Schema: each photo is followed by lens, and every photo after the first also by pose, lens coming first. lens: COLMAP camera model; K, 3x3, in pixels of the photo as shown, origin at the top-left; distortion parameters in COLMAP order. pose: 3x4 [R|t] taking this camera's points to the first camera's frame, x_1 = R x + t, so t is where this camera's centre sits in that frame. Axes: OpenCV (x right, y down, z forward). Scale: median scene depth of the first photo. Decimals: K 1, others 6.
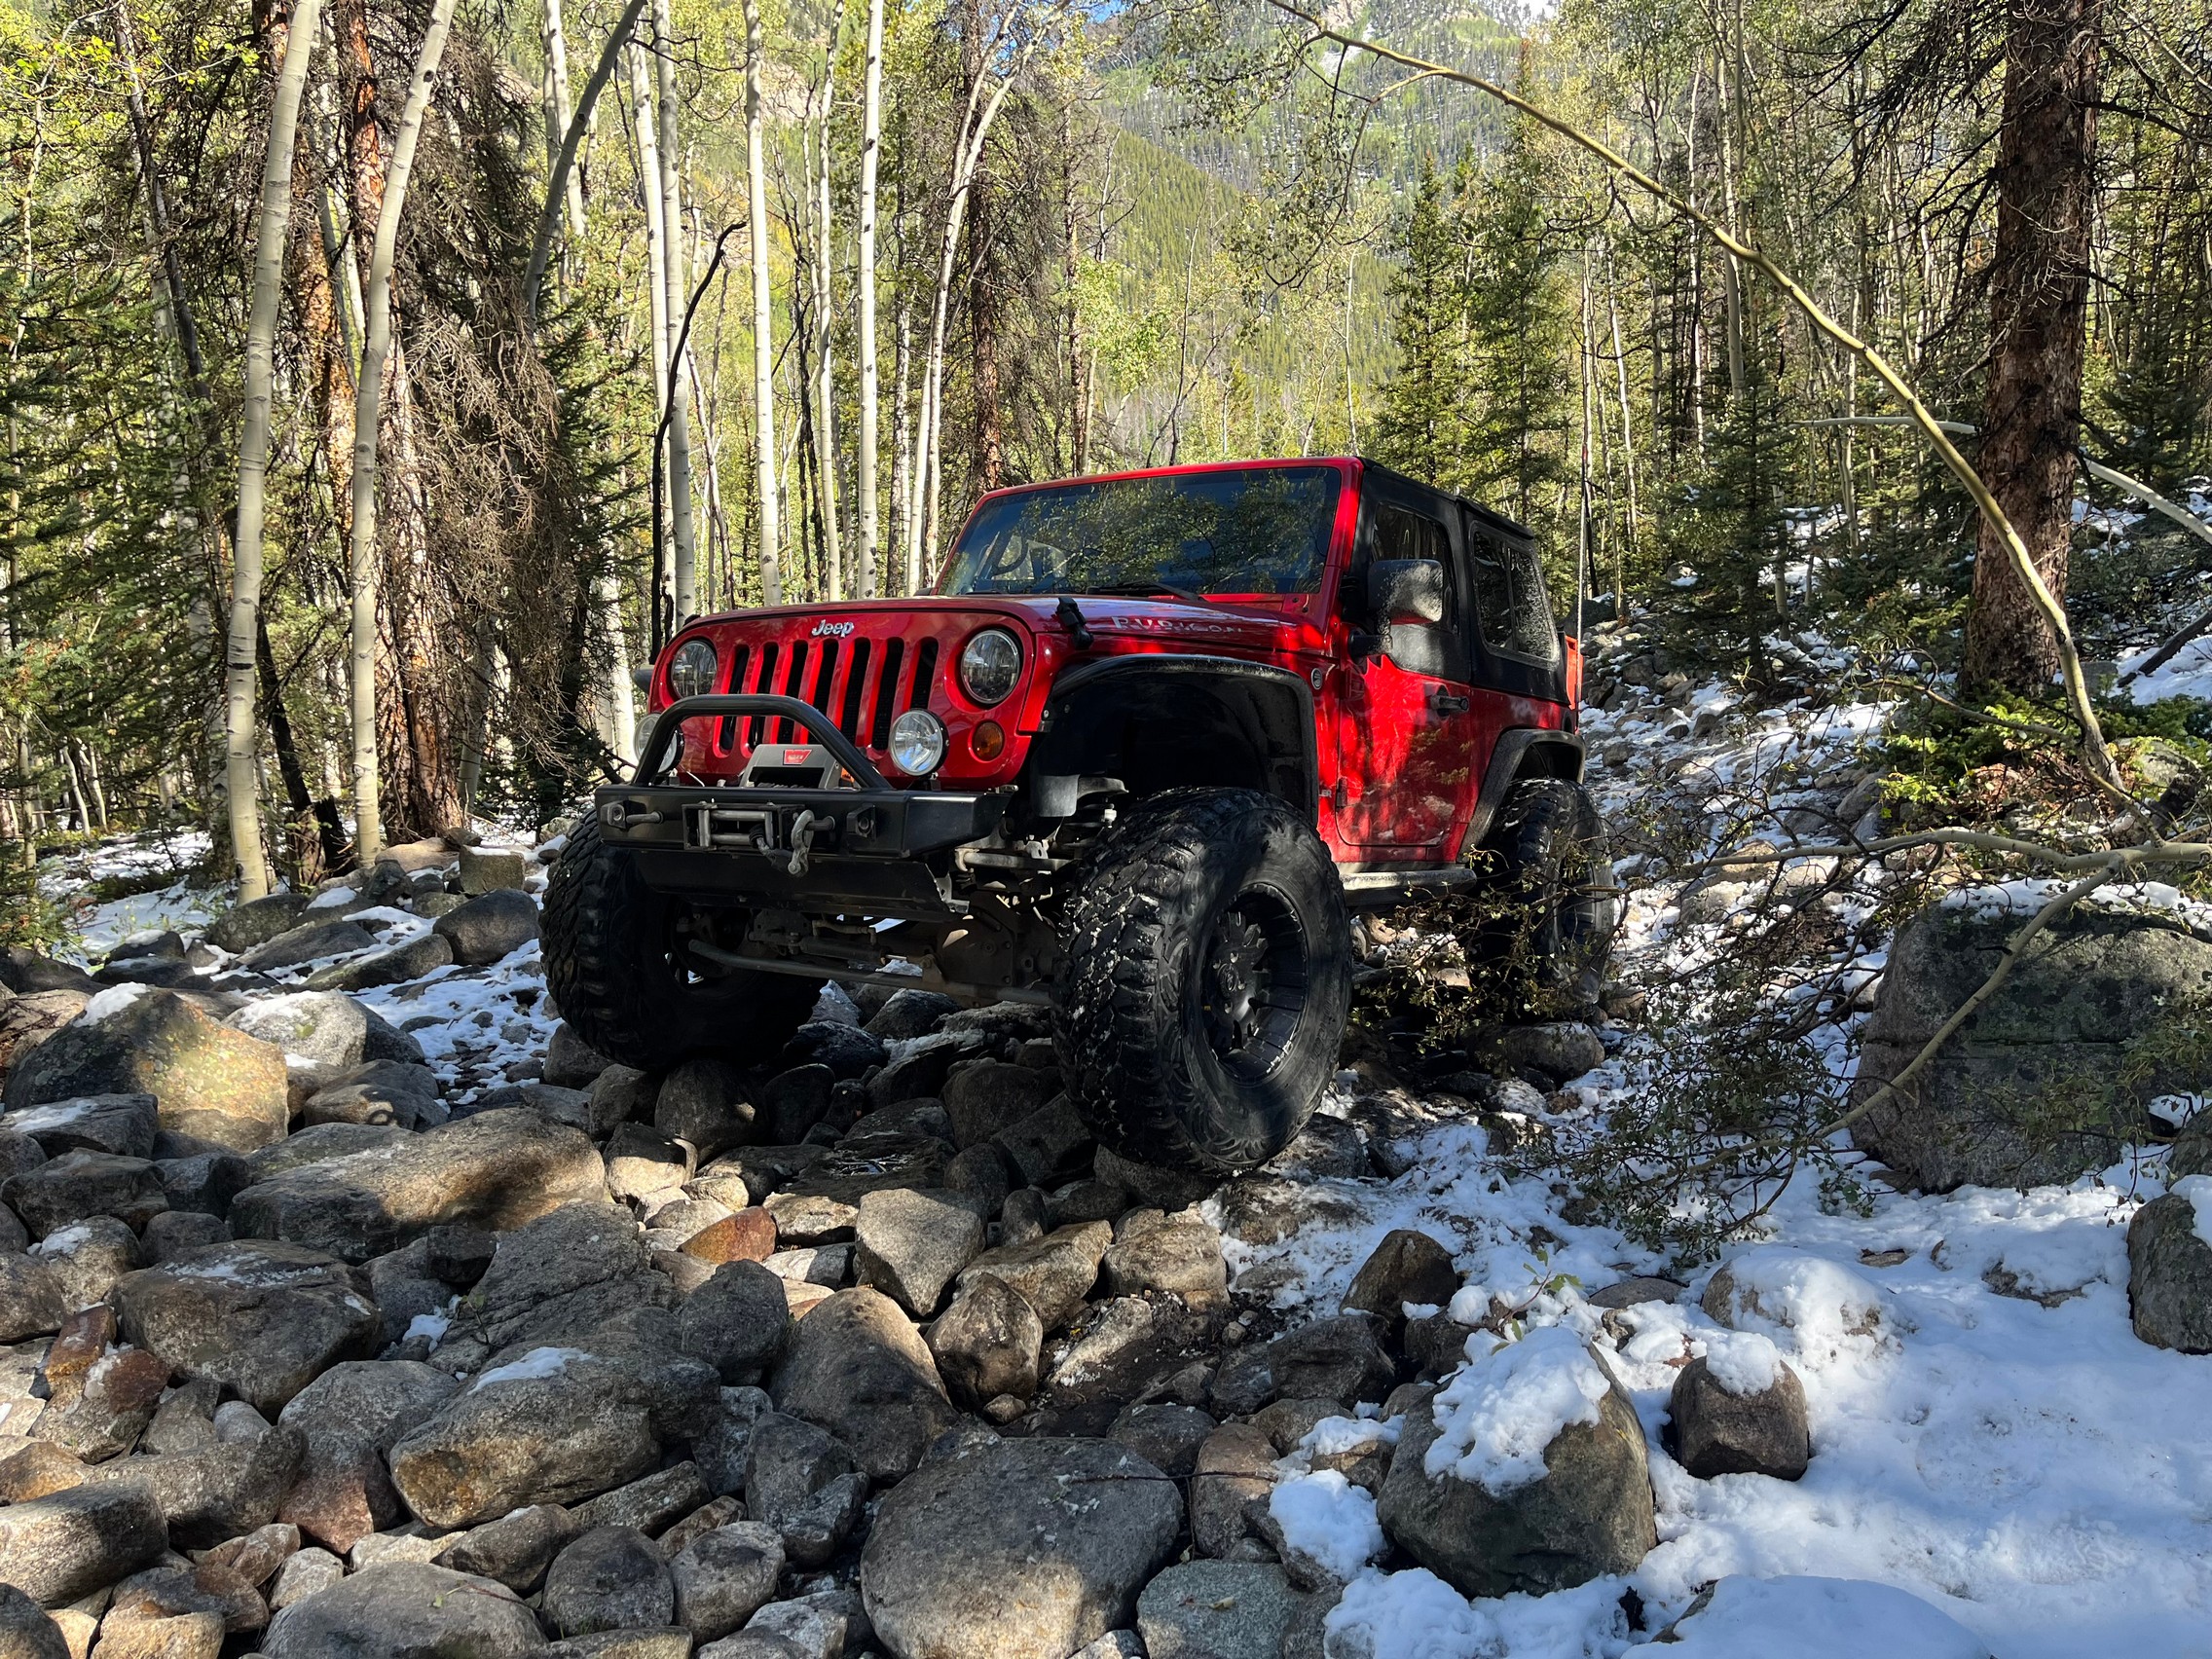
lens RADIAL K [[1687.8, 0, 1106.0], [0, 1687.8, 829.5], [0, 0, 1]] dist [0.002866, 0.003673]
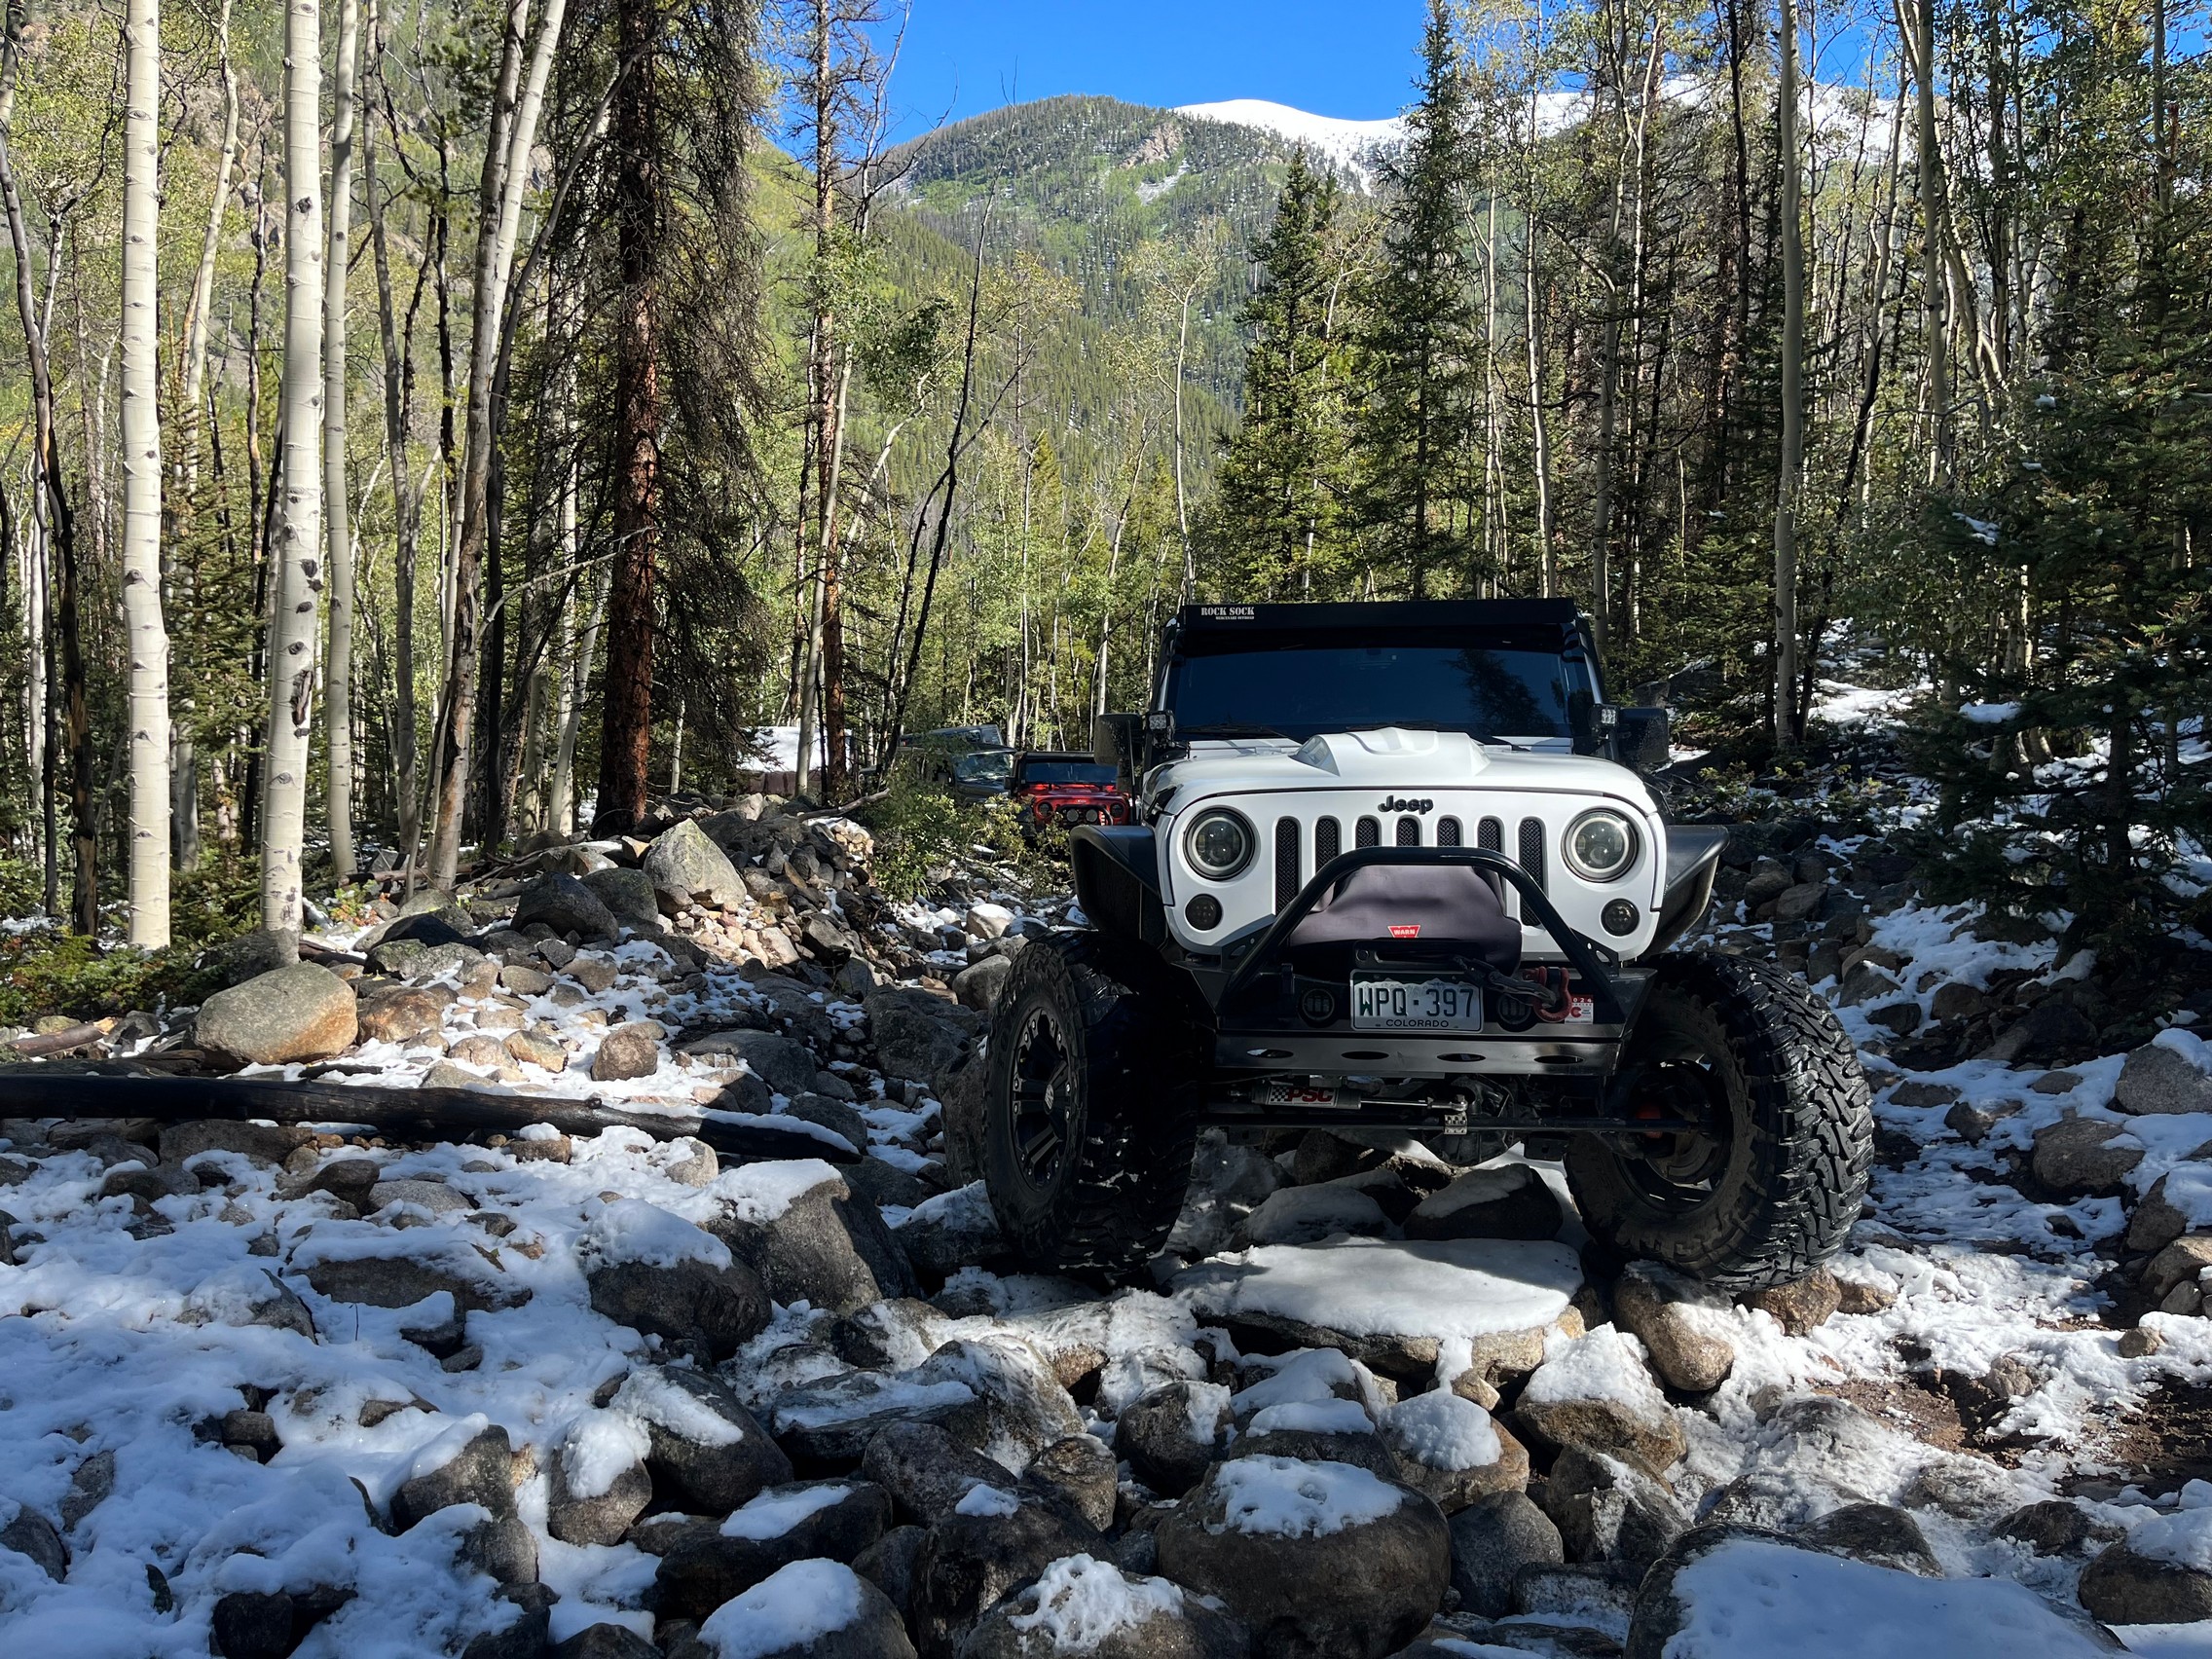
lens RADIAL K [[1652.4, 0, 1106.0], [0, 1652.4, 829.5], [0, 0, 1]] dist [0.018207, 0.004907]
pose [[0.991444, 0.045045, 0.122517, 0.027275], [-0.037773, 0.997420, -0.061041, -0.041082], [-0.124951, 0.055891, 0.990587, 0.303819]]
